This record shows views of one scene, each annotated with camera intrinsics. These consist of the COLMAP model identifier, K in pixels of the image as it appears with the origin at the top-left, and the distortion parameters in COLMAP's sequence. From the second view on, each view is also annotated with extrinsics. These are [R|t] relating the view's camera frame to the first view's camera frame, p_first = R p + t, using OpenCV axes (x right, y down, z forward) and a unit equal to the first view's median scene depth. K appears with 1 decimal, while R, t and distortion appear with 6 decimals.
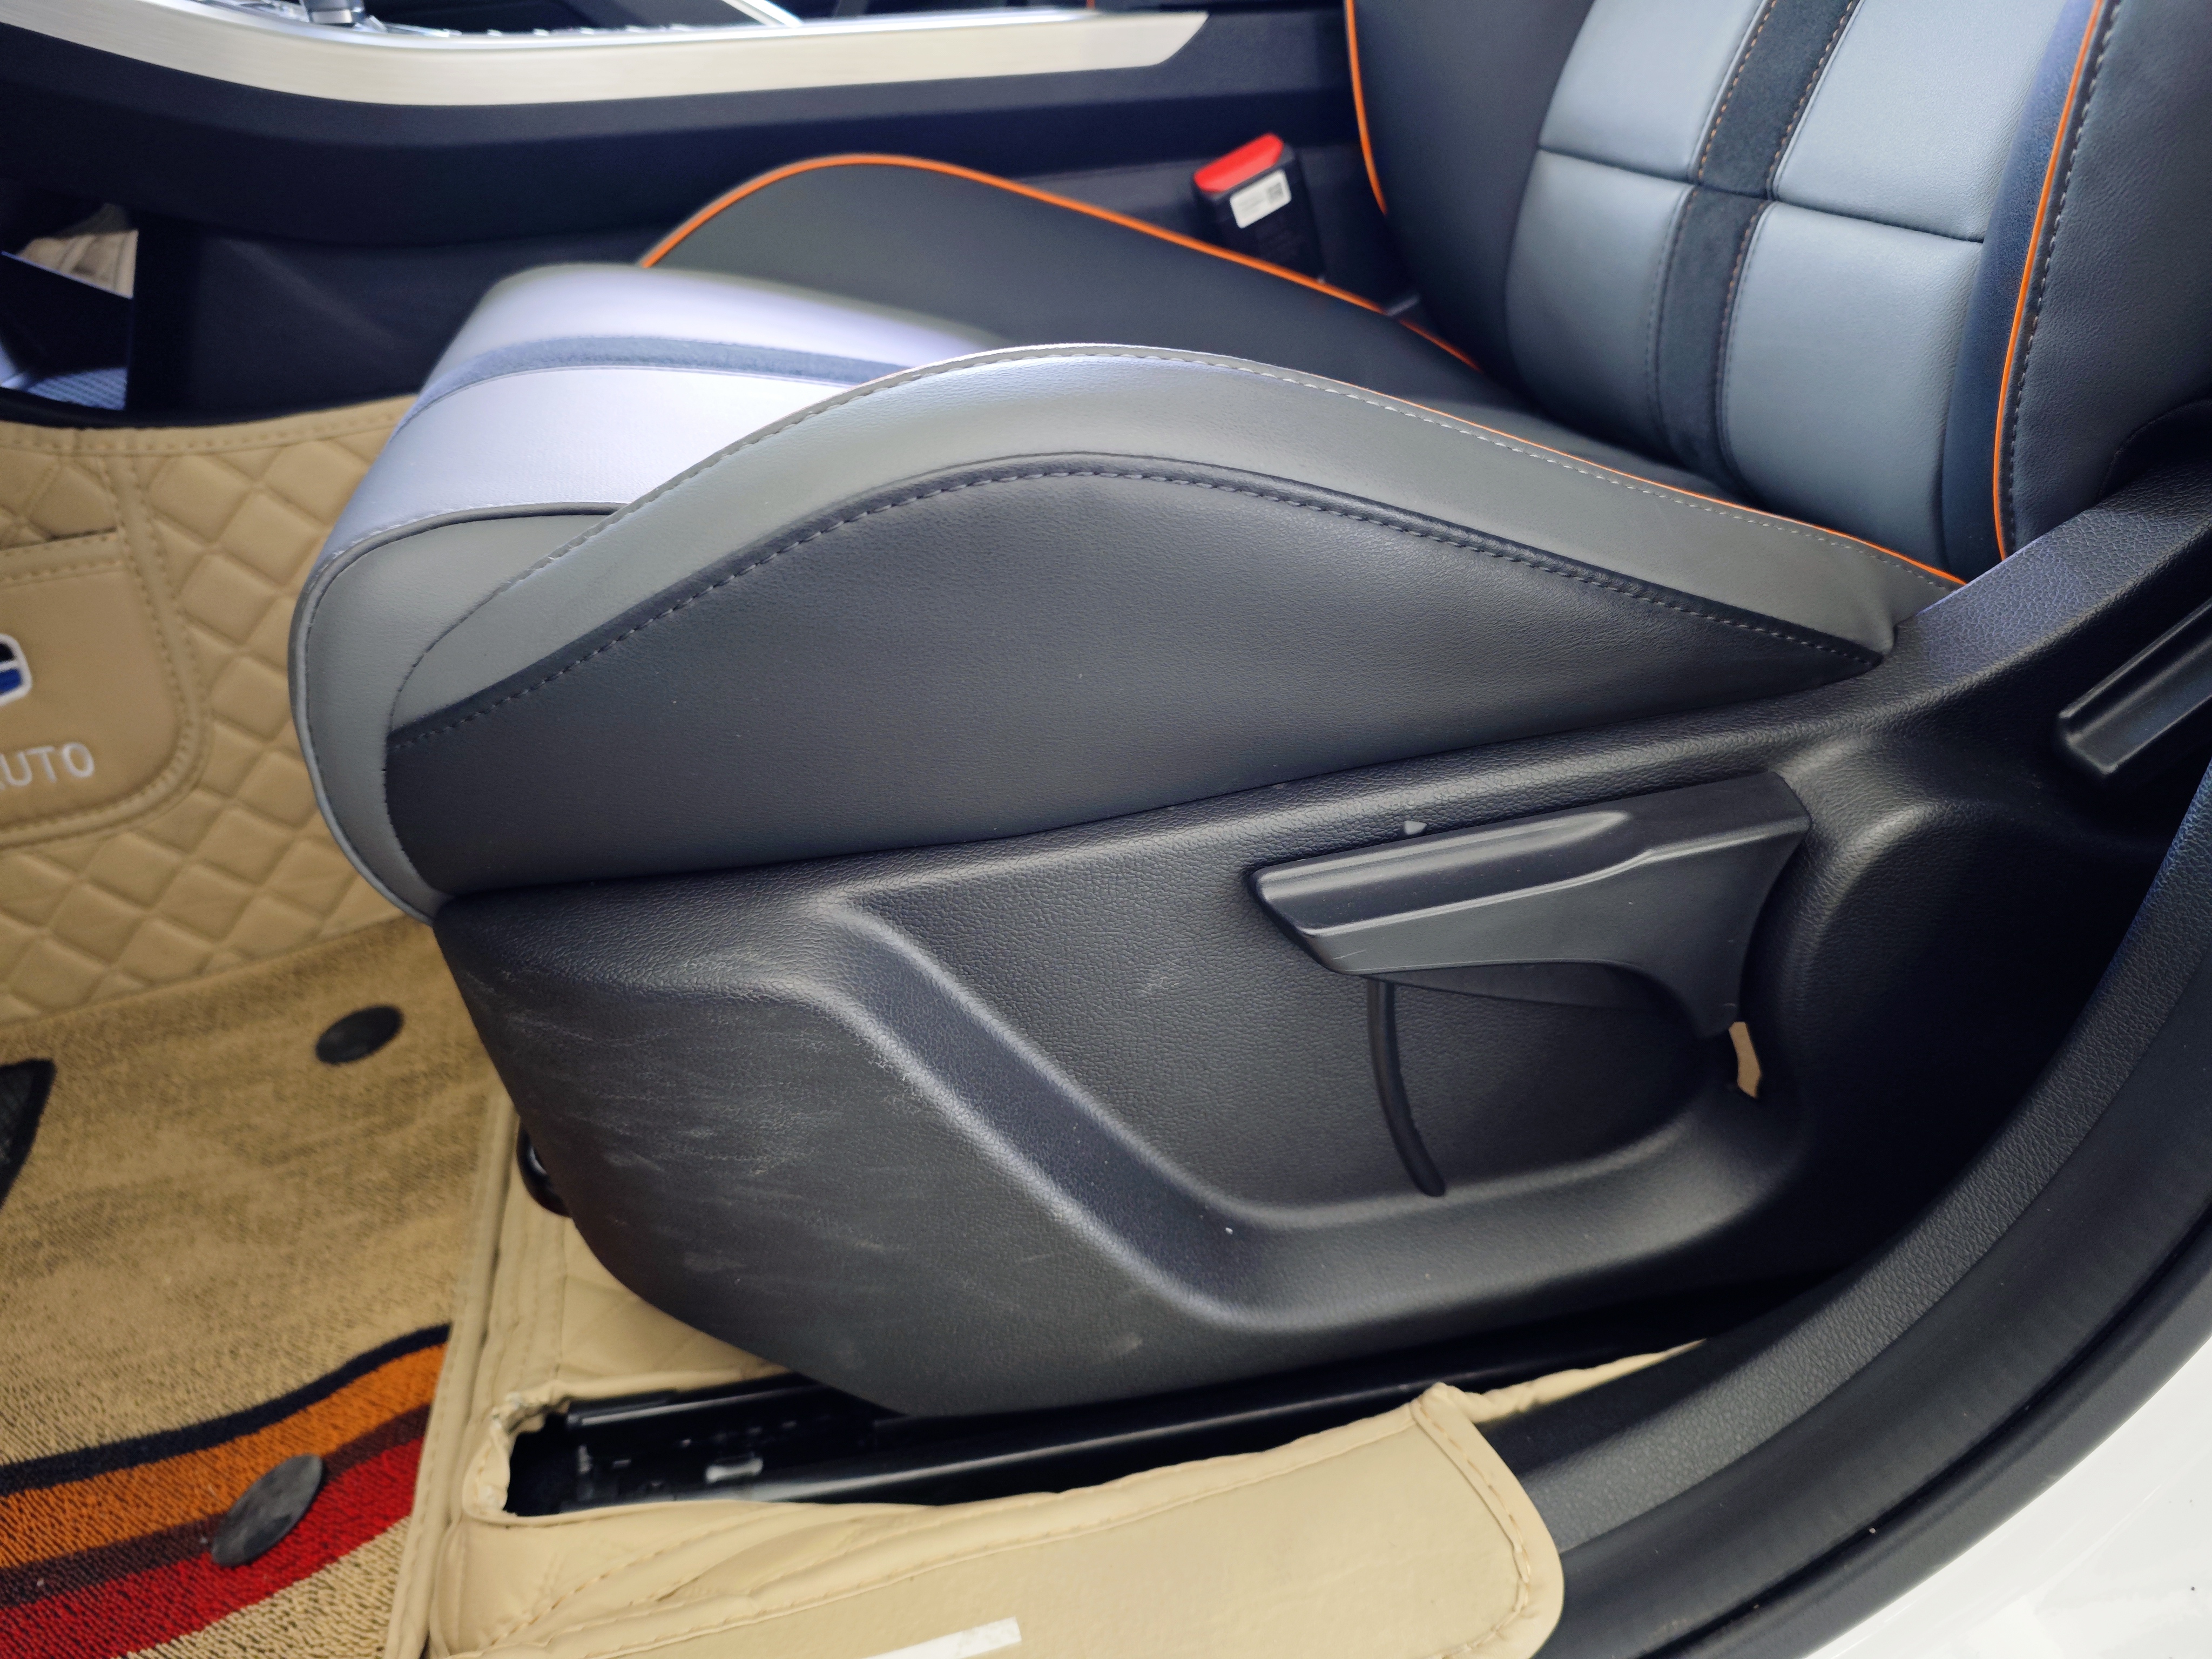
lens RADIAL K [[1498.1, 0, 1106.0], [0, 1498.1, 829.5], [0, 0, 1]] dist [0.041419, -0.069683]
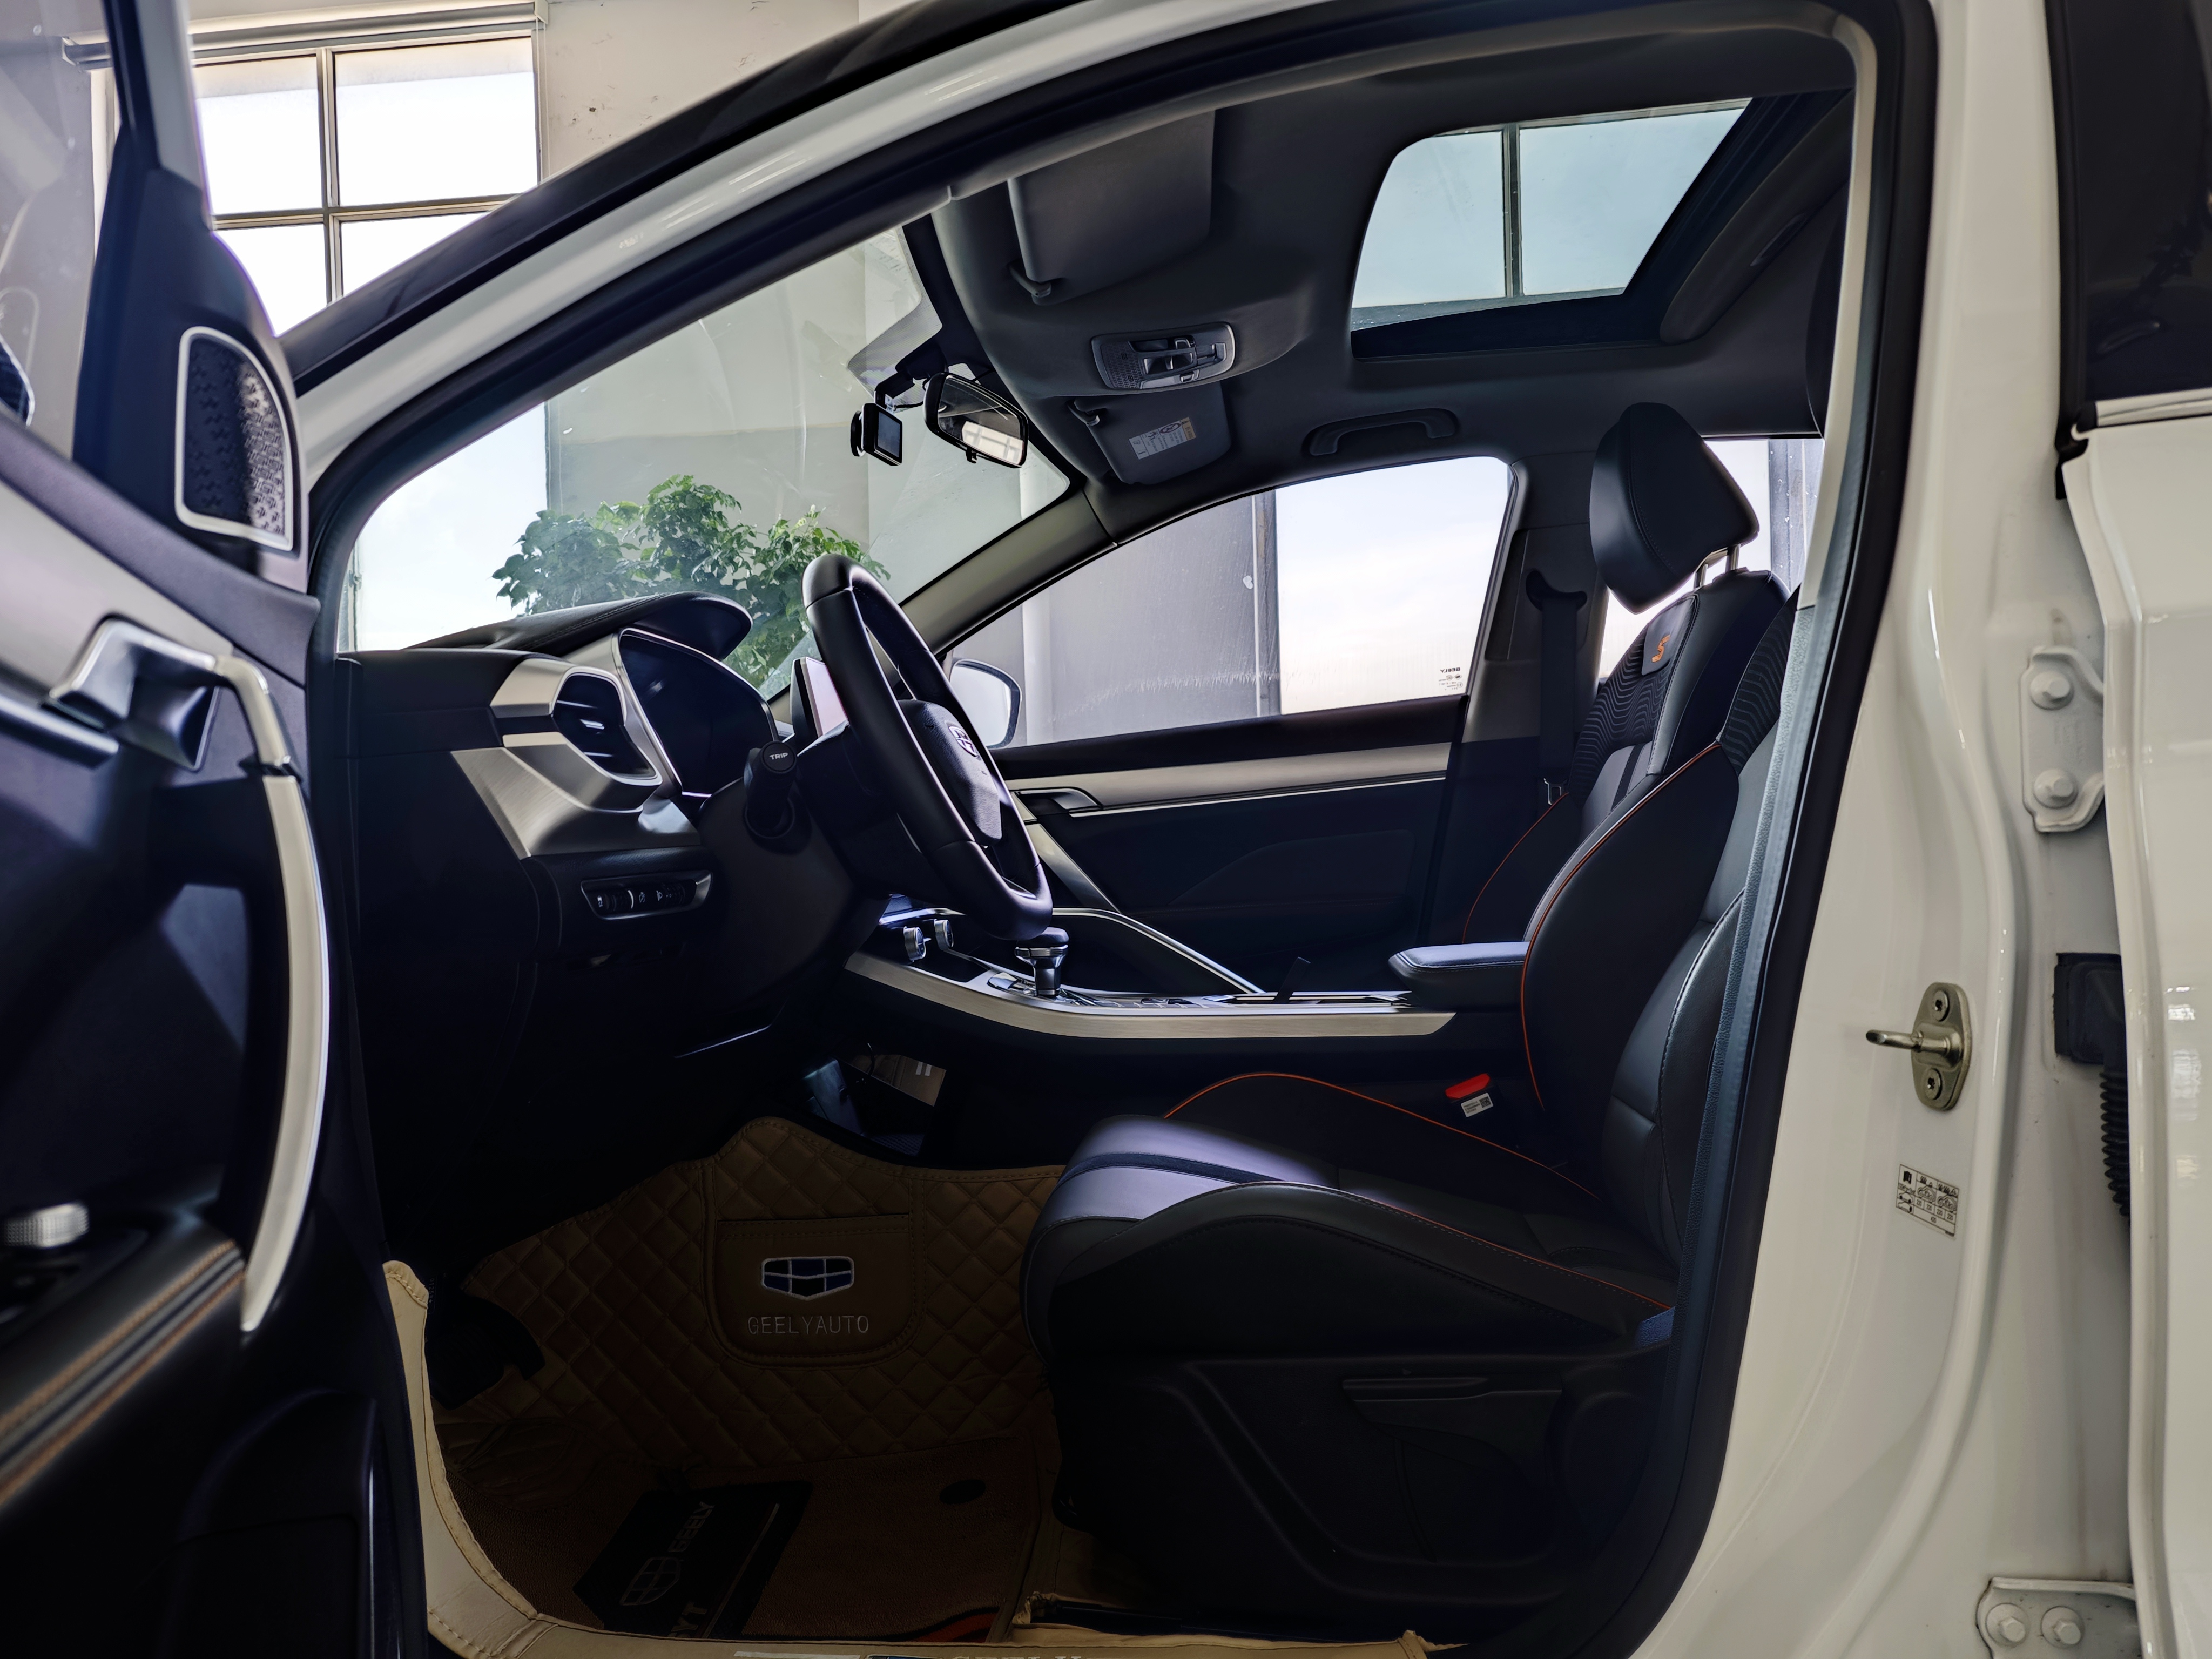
lens RADIAL K [[1480.4, 0, 1106.0], [0, 1480.4, 829.5], [0, 0, 1]] dist [0.006047, 0.001497]
pose [[0.943329, 0.014739, -0.331531, 0.285620], [-0.173512, 0.873490, -0.454873, 0.226752], [0.282885, 0.486619, 0.826546, -0.900800]]
